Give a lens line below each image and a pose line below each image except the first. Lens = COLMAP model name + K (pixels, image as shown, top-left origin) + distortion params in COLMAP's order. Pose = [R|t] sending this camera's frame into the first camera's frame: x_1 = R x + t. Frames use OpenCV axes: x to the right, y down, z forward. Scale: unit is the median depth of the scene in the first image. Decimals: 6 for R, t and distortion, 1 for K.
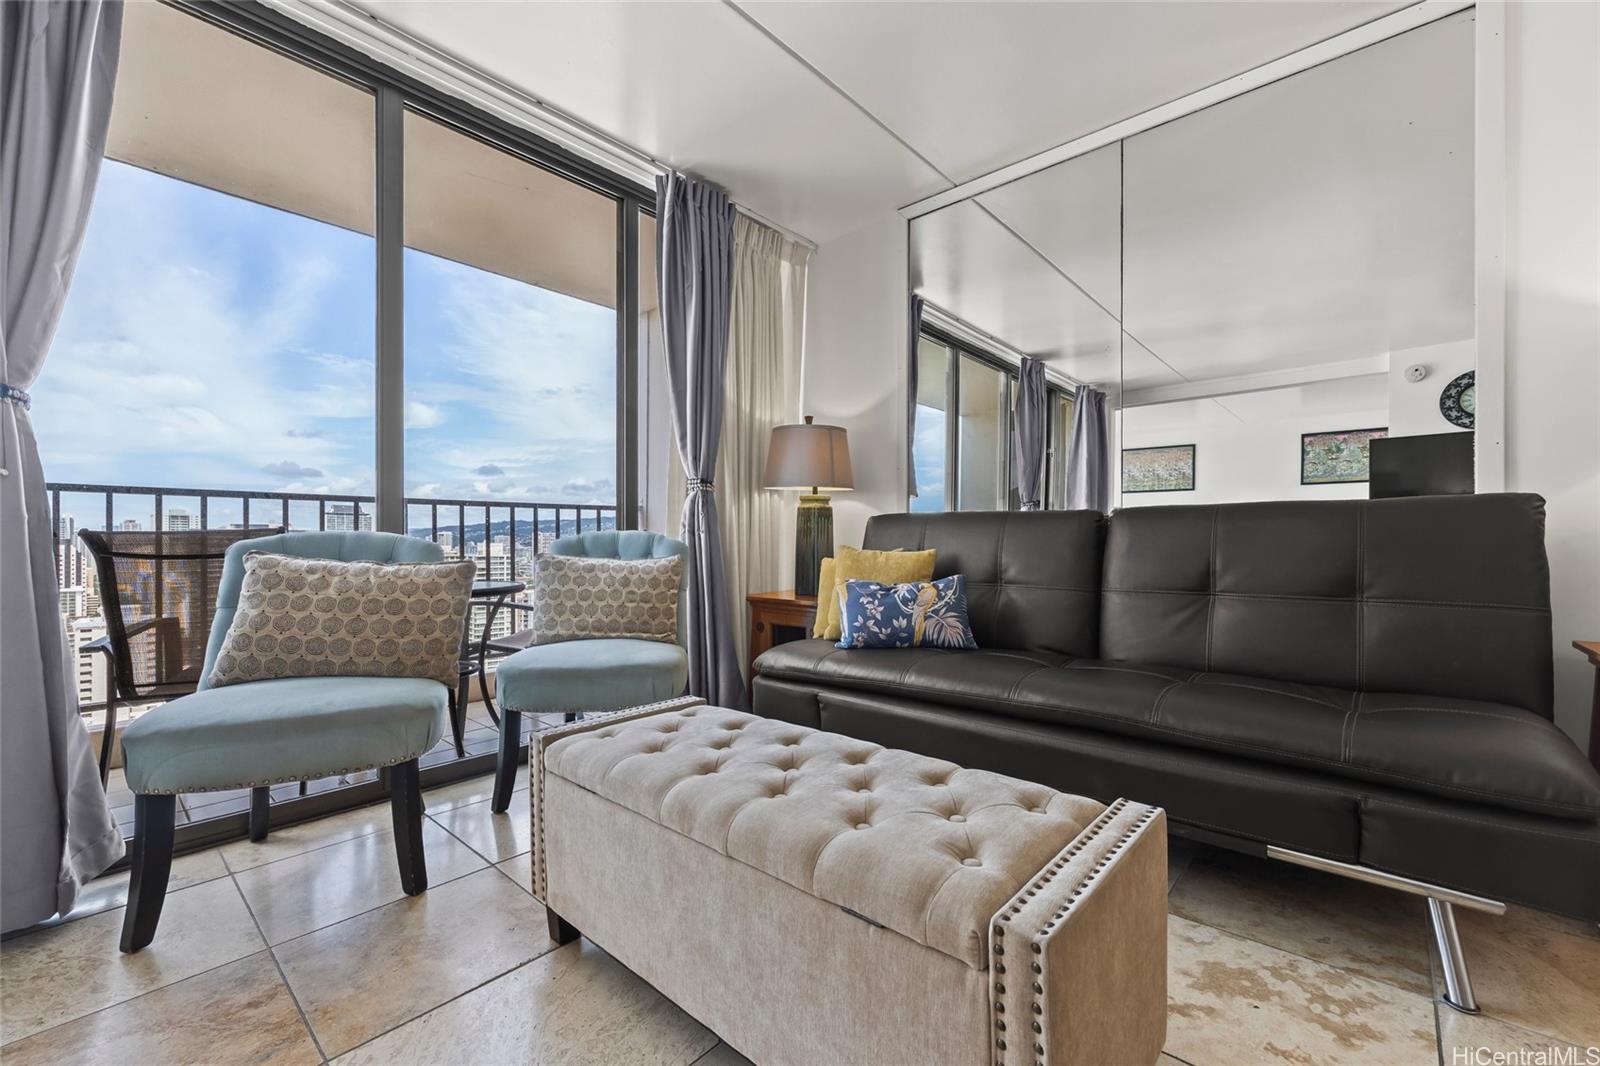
lens RADIAL K [[654.0, 0, 806.0], [0, 654.0, 536.9], [0, 0, 1]] dist [0.003374, 0.000222]
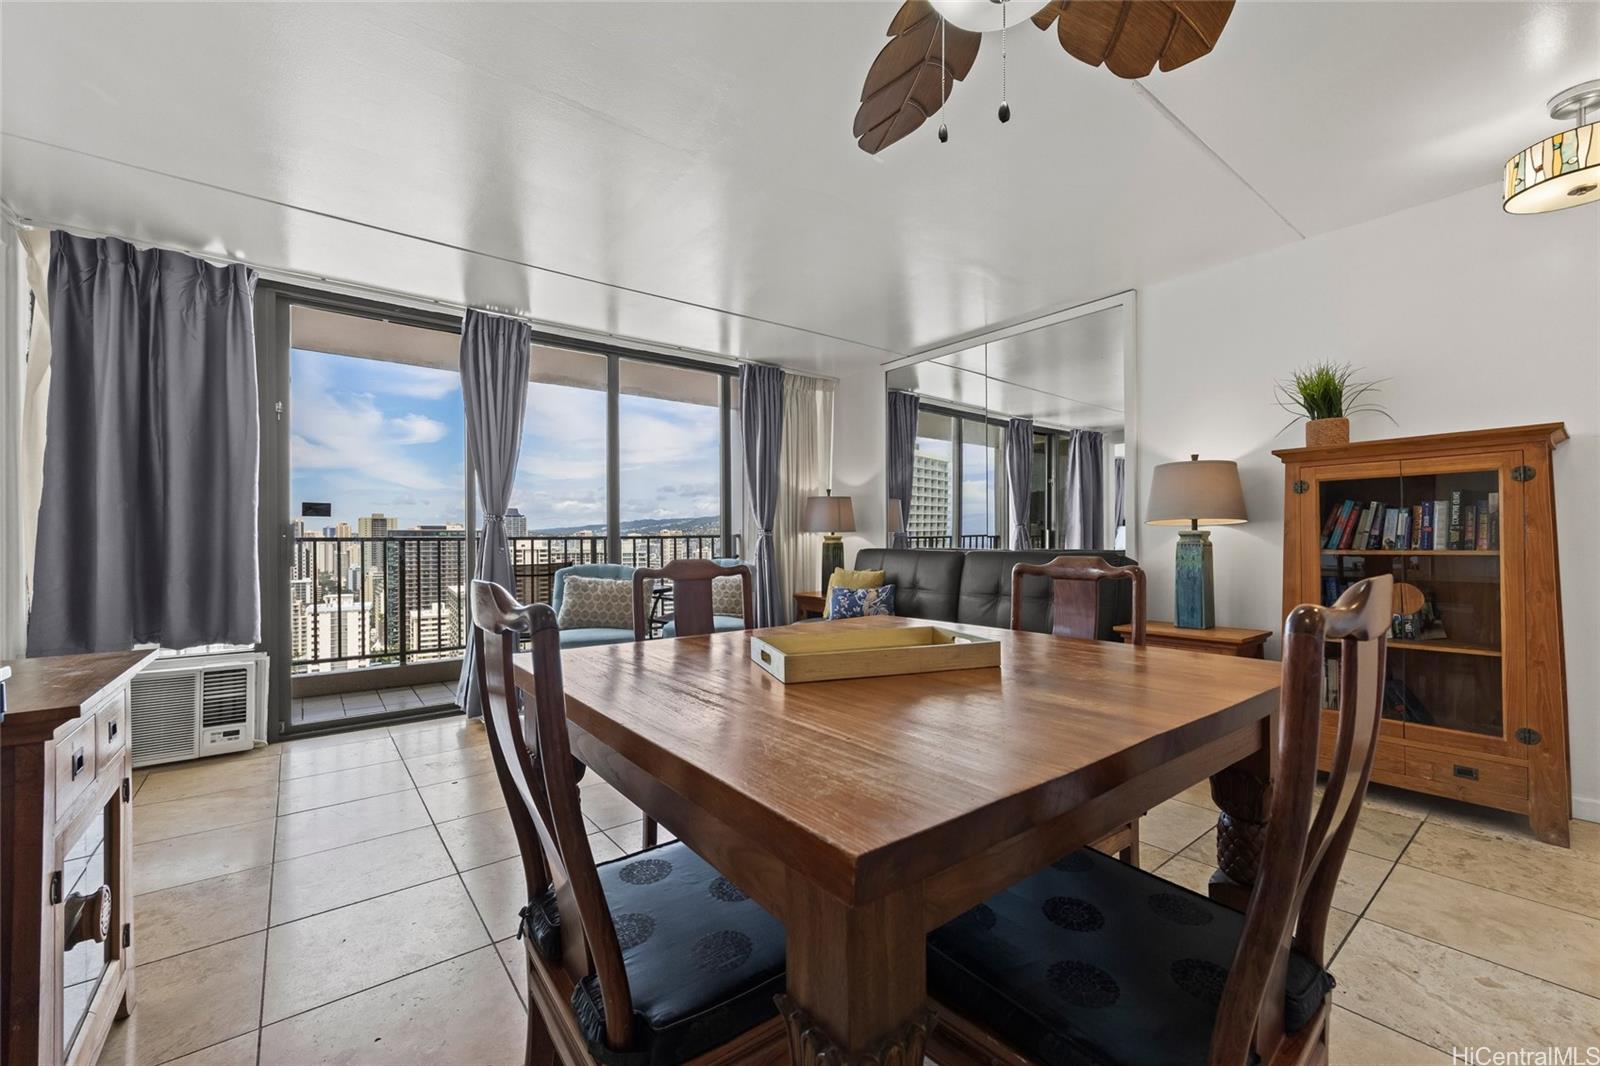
lens RADIAL K [[654.0, 0, 797.0], [0, 654.0, 535.3], [0, 0, 1]] dist [0.003374, 0.000222]
pose [[0.983002, -0.007687, -0.183434, 0.247012], [0.008771, 0.999949, 0.005098, -0.077439], [0.183385, -0.006621, 0.983019, -0.726278]]
